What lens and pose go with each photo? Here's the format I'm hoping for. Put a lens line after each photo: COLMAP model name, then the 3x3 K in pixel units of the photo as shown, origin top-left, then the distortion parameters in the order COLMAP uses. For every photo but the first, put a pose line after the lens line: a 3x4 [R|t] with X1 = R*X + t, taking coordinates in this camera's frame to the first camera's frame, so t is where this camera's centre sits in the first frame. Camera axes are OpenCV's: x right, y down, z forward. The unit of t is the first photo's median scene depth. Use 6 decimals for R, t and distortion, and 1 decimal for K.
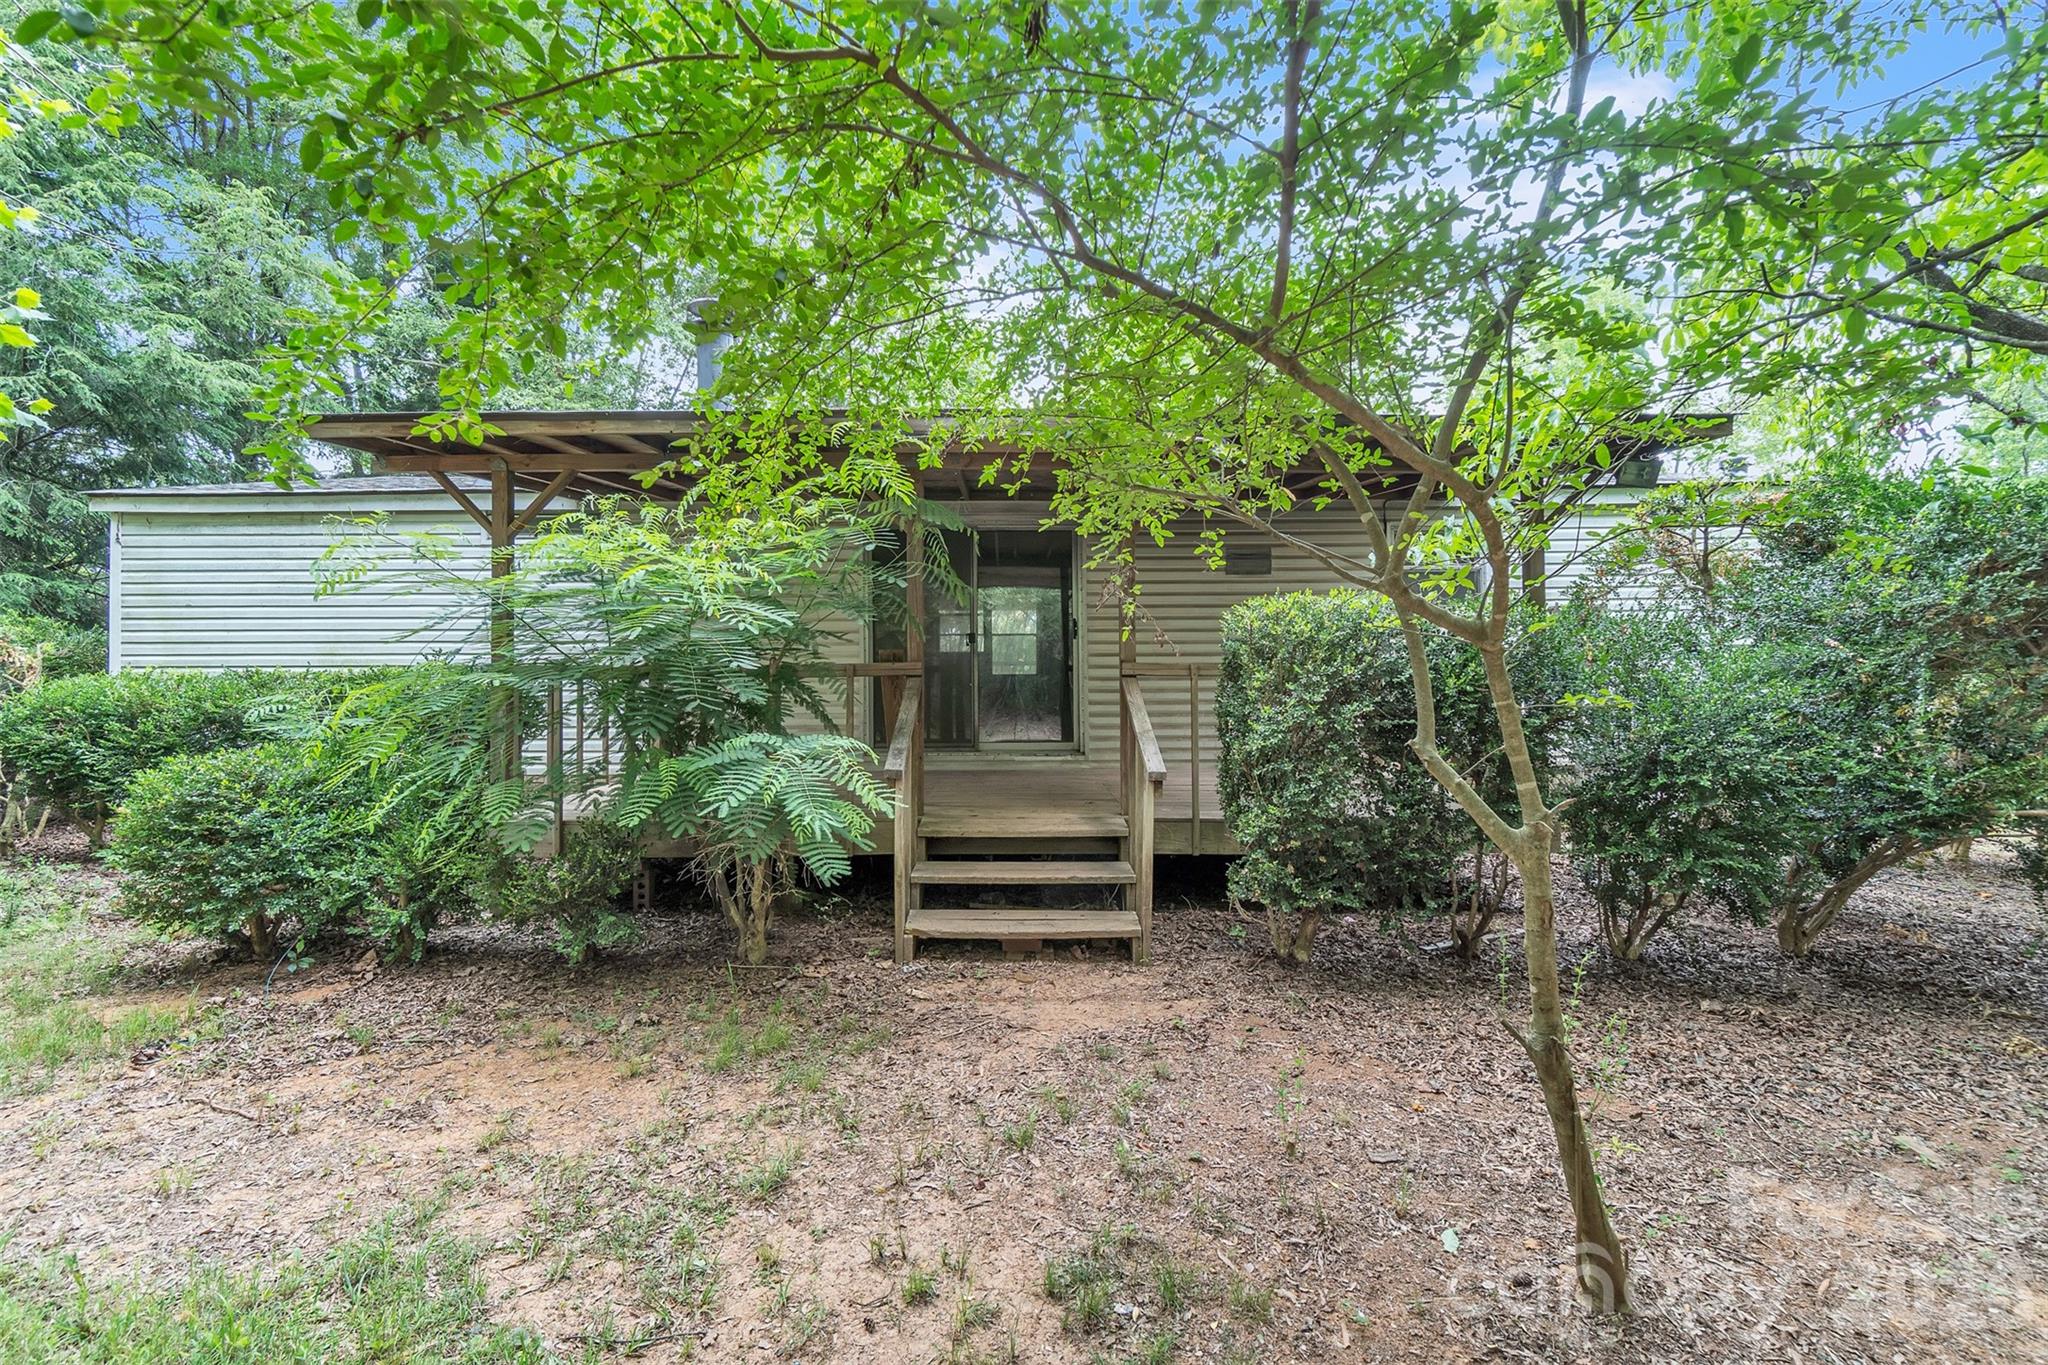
lens RADIAL K [[892.2, 0, 1031.3], [0, 892.2, 680.4], [0, 0, 1]] dist [0.002896, 0.000535]
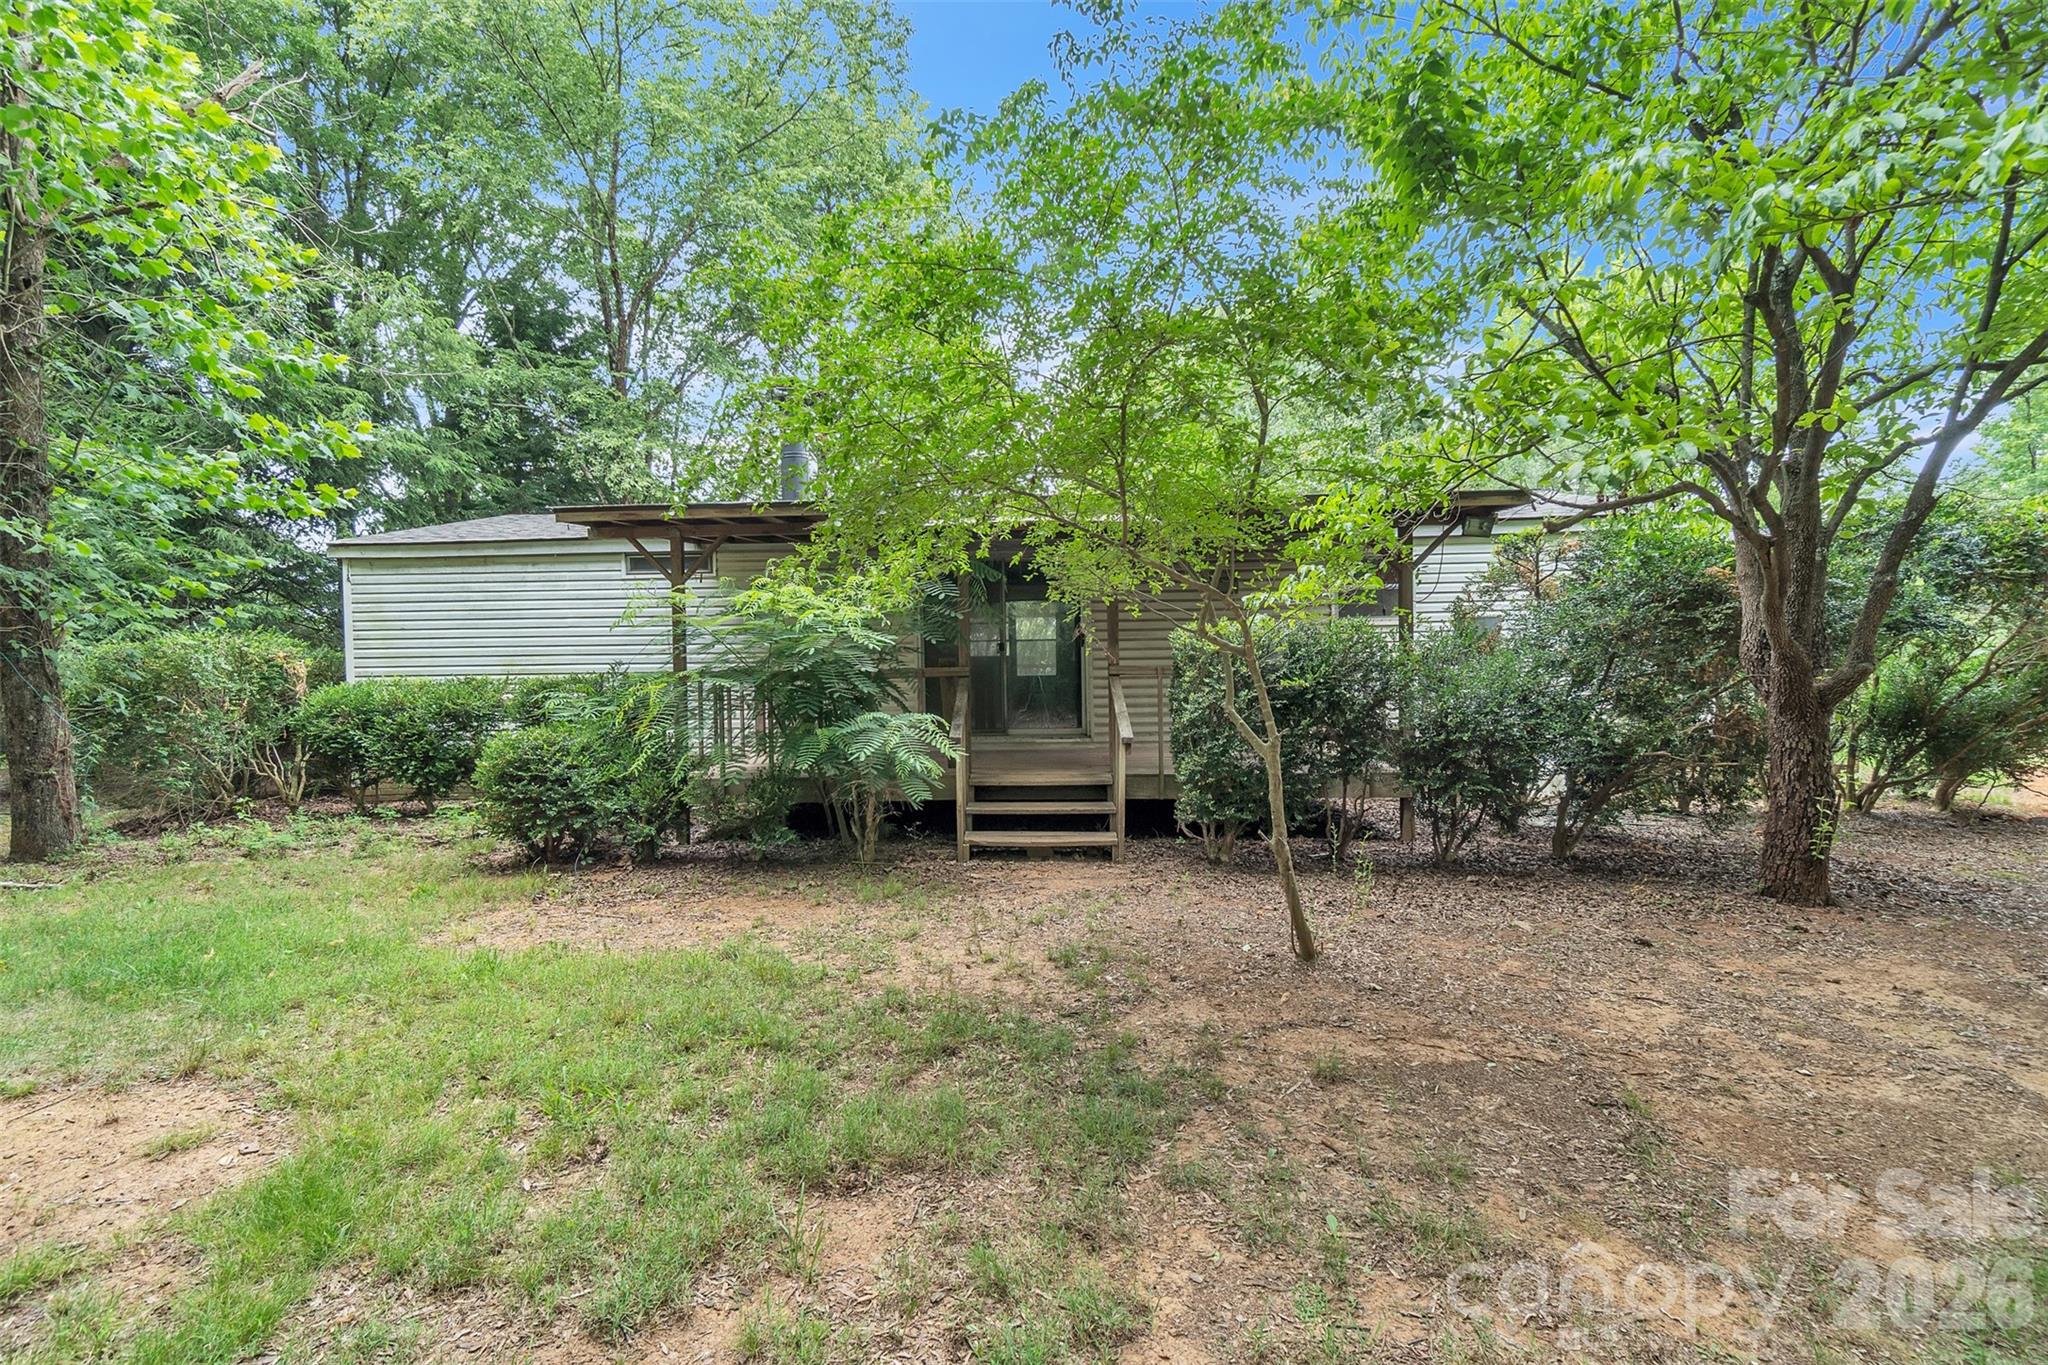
lens RADIAL K [[892.2, 0, 1023.7], [0, 892.2, 683.4], [0, 0, 1]] dist [0.002896, 0.000535]
pose [[0.999333, -0.009311, -0.035313, 0.018728], [0.009372, 0.999955, 0.001561, 0.005665], [0.035296, -0.001891, 0.999375, -0.545149]]
